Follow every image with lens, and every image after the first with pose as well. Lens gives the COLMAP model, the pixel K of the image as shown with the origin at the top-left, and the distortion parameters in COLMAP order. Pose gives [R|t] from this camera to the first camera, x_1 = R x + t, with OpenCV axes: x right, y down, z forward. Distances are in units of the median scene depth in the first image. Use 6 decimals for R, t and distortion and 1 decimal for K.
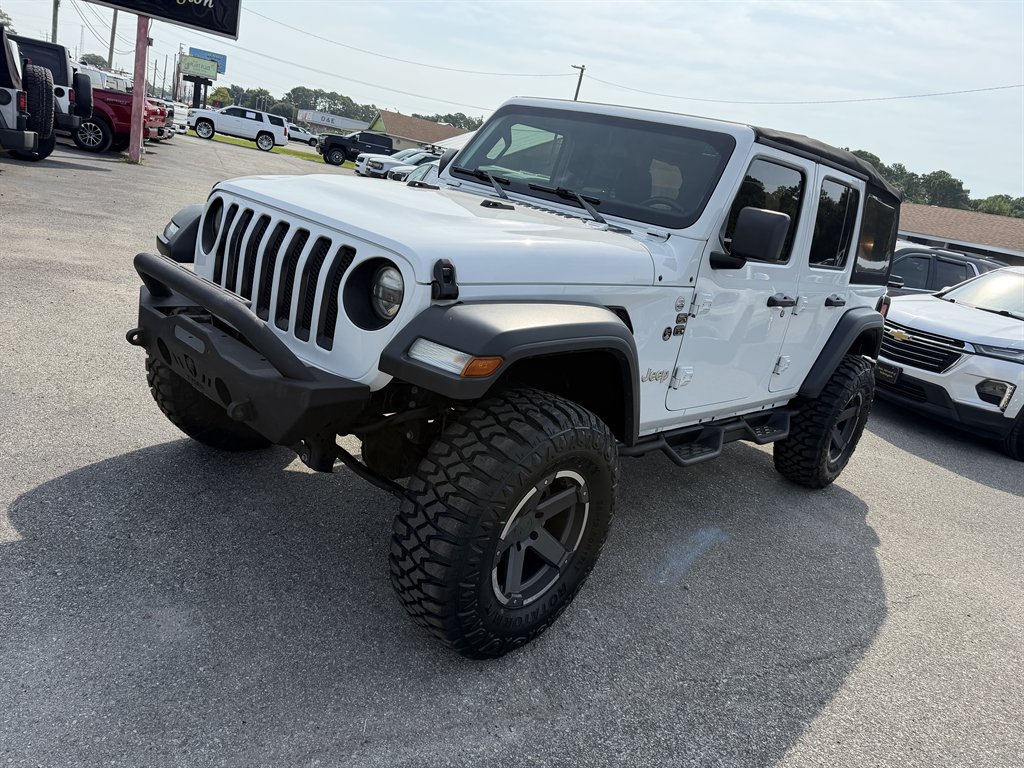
lens RADIAL K [[754.2, 0, 512.0], [0, 754.2, 384.0], [0, 0, 1]] dist [-0.001822, -0.002653]
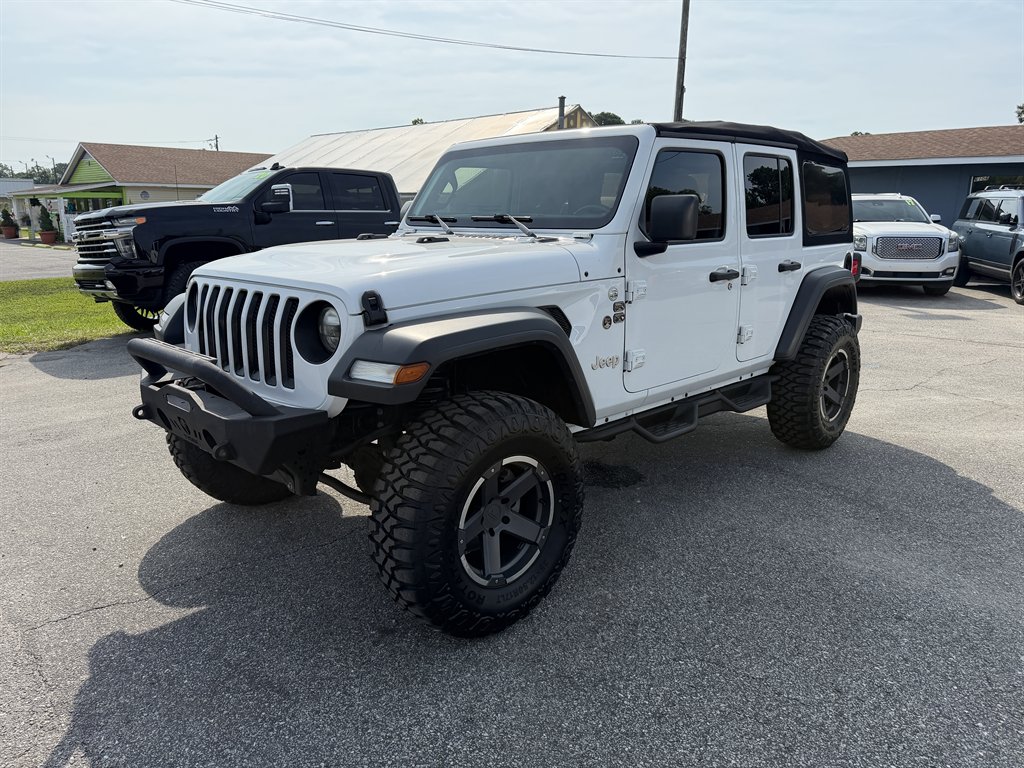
lens RADIAL K [[754.2, 0, 512.0], [0, 754.2, 384.0], [0, 0, 1]] dist [-0.001822, -0.002653]
pose [[0.979258, -0.190274, -0.069638, 0.145202], [0.185931, 0.980454, -0.064345, 0.073505], [0.080520, 0.050062, 0.995495, -0.107969]]
